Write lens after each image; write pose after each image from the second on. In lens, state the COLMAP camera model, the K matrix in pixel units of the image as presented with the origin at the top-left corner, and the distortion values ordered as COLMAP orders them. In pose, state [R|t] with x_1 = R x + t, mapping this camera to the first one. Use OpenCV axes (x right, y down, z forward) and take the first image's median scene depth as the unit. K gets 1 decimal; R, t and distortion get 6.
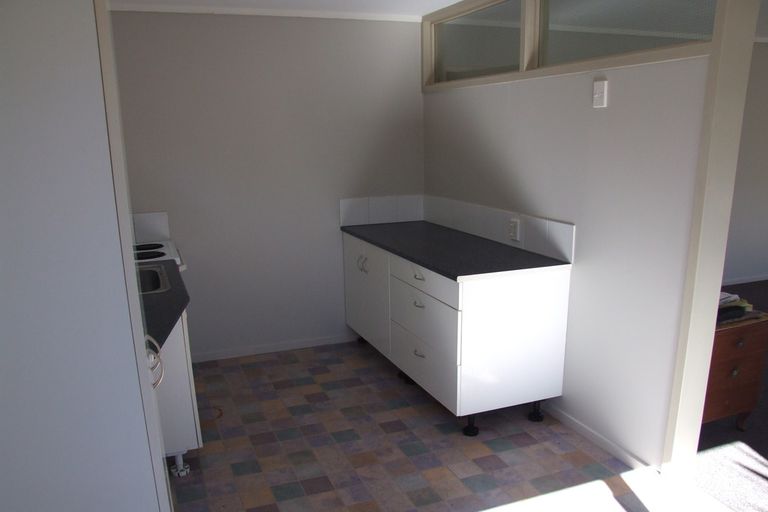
lens RADIAL K [[622.9, 0, 402.0], [0, 622.9, 299.1], [0, 0, 1]] dist [-0.116272, 0.065149]
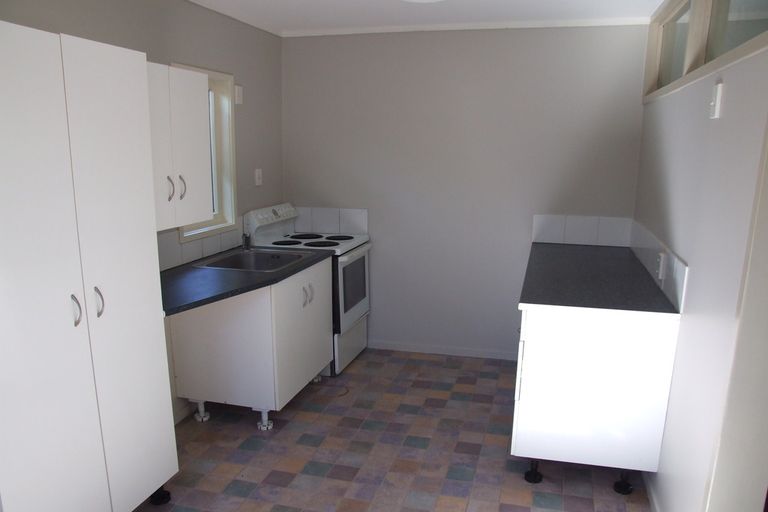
lens RADIAL K [[622.9, 0, 395.5], [0, 622.9, 303.0], [0, 0, 1]] dist [-0.116272, 0.065149]
pose [[0.803188, 0.165763, -0.572199, 0.405329], [-0.173149, 0.983999, 0.042013, -0.037578], [0.570008, 0.065331, 0.819038, 0.131580]]
